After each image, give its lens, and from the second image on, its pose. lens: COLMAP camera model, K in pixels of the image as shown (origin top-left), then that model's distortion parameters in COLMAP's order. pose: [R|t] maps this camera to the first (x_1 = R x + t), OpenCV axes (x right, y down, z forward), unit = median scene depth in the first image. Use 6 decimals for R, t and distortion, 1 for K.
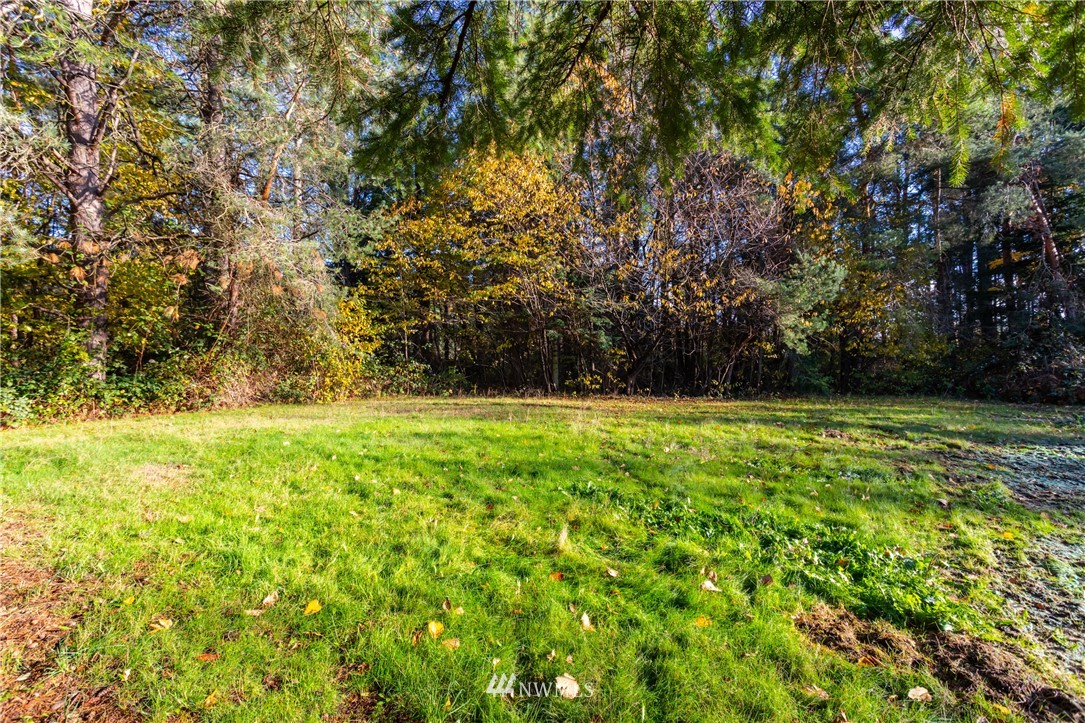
lens RADIAL K [[524.0, 0, 541.7], [0, 524.0, 359.8], [0, 0, 1]] dist [0.019696, -0.001089]
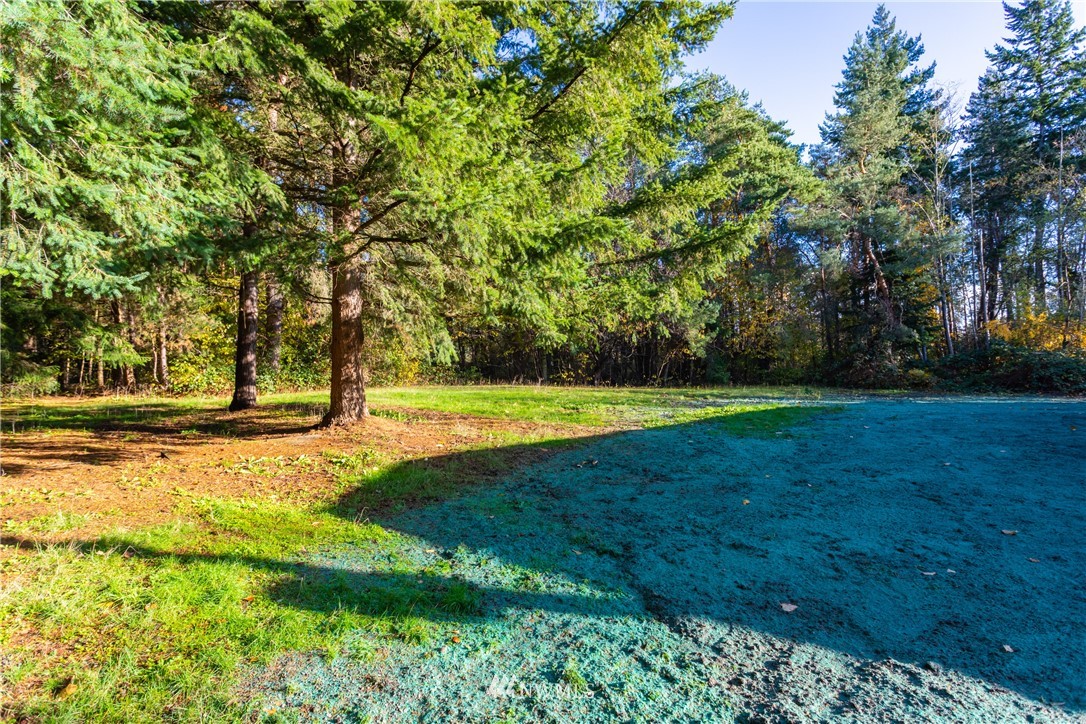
lens RADIAL K [[591.6, 0, 530.3], [0, 591.6, 360.9], [0, 0, 1]] dist [-0.005579, 0.005274]
pose [[0.999692, -0.002168, -0.024705, 0.029086], [0.001965, 0.999964, -0.008248, 0.012583], [0.024722, 0.008197, 0.999661, -0.676541]]
